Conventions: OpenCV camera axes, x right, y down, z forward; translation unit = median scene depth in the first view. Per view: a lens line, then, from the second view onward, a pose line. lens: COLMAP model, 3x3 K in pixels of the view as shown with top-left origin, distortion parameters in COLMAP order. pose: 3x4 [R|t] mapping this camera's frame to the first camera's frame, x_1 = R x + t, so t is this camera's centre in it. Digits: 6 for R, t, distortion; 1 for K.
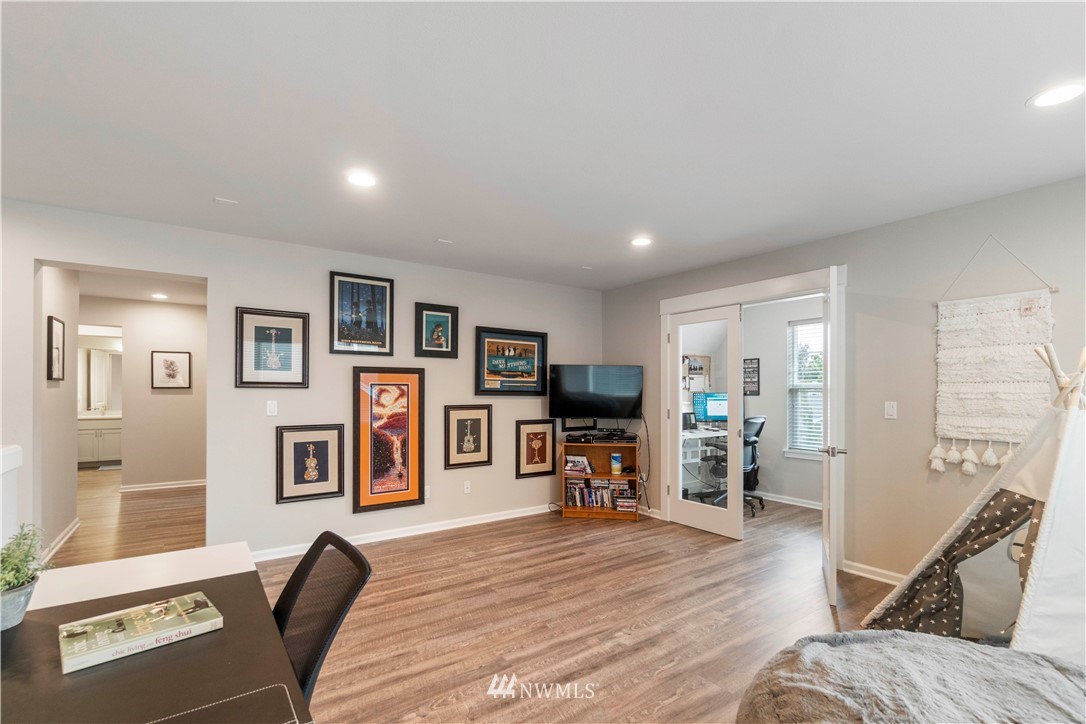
lens RADIAL K [[499.0, 0, 550.5], [0, 499.0, 389.1], [0, 0, 1]] dist [0.003382, 0.000421]
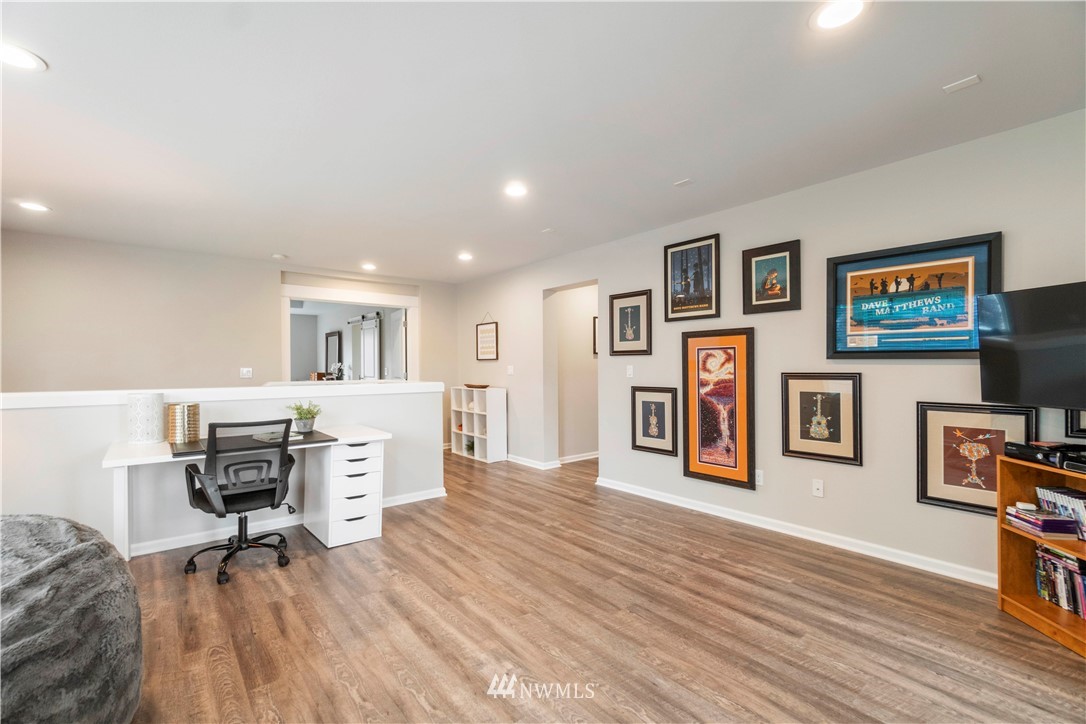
lens RADIAL K [[469.9, 0, 536.9], [0, 469.9, 367.1], [0, 0, 1]] dist [-0.006459, 0.002386]
pose [[0.056172, 0.000002, -0.998421, 0.486581], [0.009667, 0.999953, 0.000546, 0.020000], [0.998374, -0.009683, 0.056169, 0.573633]]
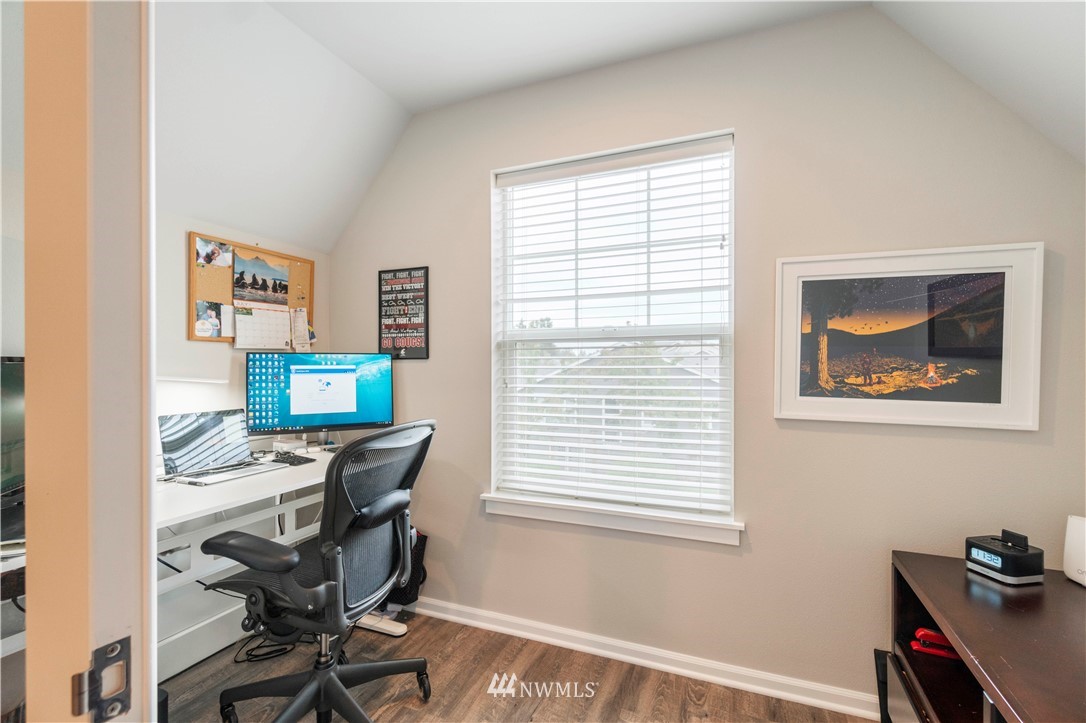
lens RADIAL K [[469.9, 0, 544.1], [0, 469.9, 367.7], [0, 0, 1]] dist [-0.006459, 0.002386]
pose [[0.842679, -0.005592, 0.538388, 0.375003], [0.001416, 0.999966, 0.008169, 0.021518], [-0.538415, -0.006121, 0.842658, 0.807357]]
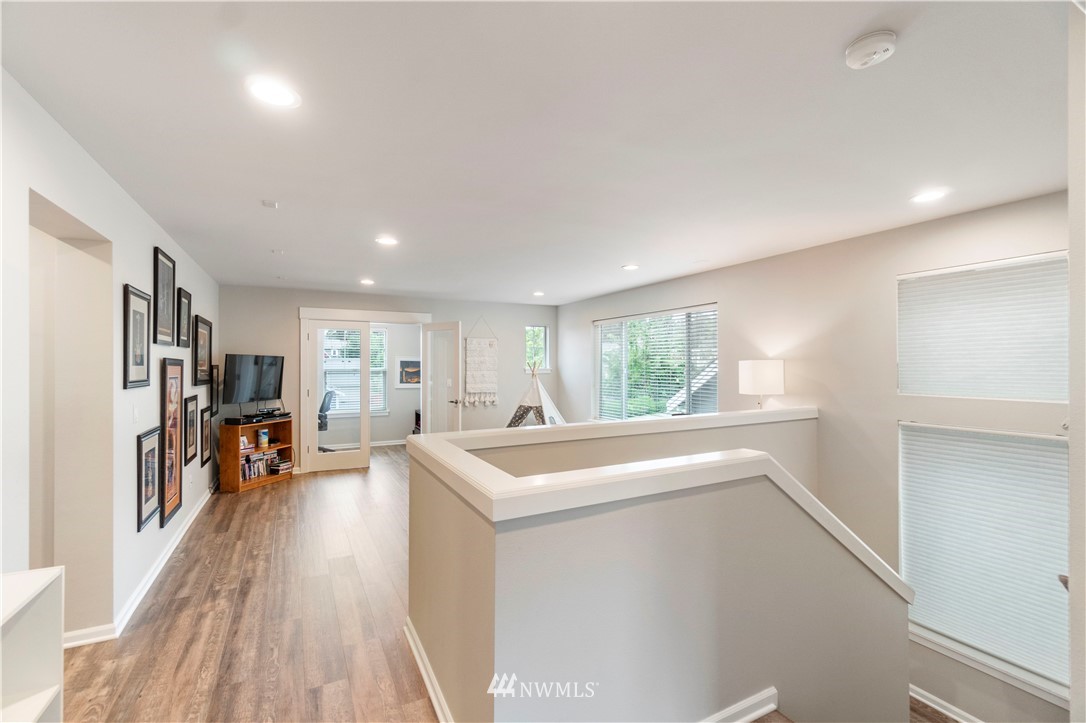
lens RADIAL K [[469.9, 0, 545.2], [0, 469.9, 361.1], [0, 0, 1]] dist [-0.006459, 0.002386]
pose [[0.132249, 0.004224, 0.991207, -0.985699], [-0.003038, 0.999988, -0.003856, -0.034964], [-0.991212, -0.002501, 0.132261, 0.209813]]
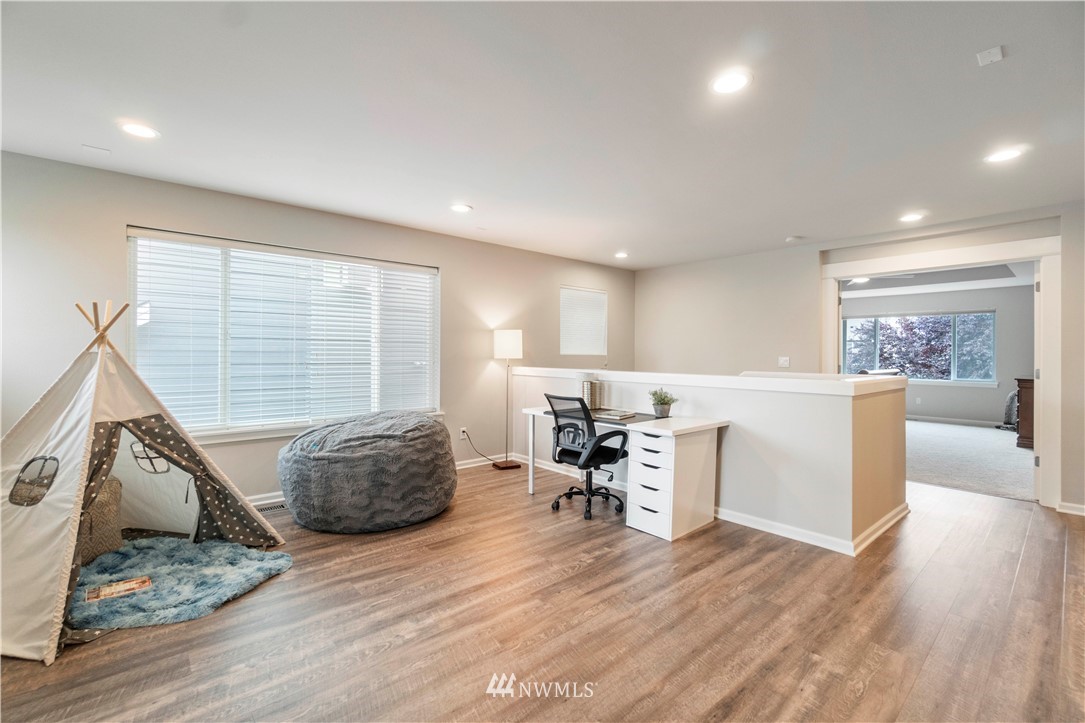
lens RADIAL K [[469.5, 0, 540.5], [0, 469.5, 352.3], [0, 0, 1]] dist [-0.006459, 0.002386]
pose [[-0.995561, -0.009590, -0.093629, 0.001139], [-0.008734, 0.999916, -0.009544, 0.019958], [0.093713, -0.008684, -0.995561, 1.014012]]
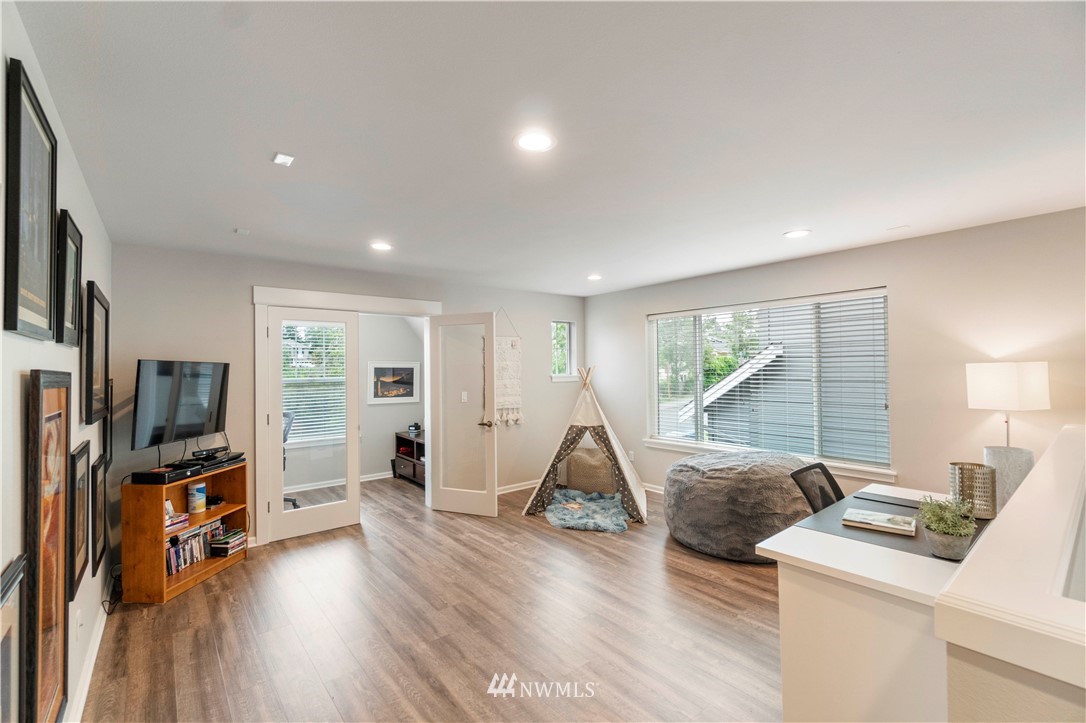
lens RADIAL K [[469.9, 0, 545.3], [0, 469.9, 360.2], [0, 0, 1]] dist [-0.006459, 0.002386]
pose [[-0.067410, 0.013395, 0.997635, -0.644007], [0.007459, 0.999889, -0.012921, -0.041005], [-0.997697, 0.006571, -0.067503, 0.605198]]
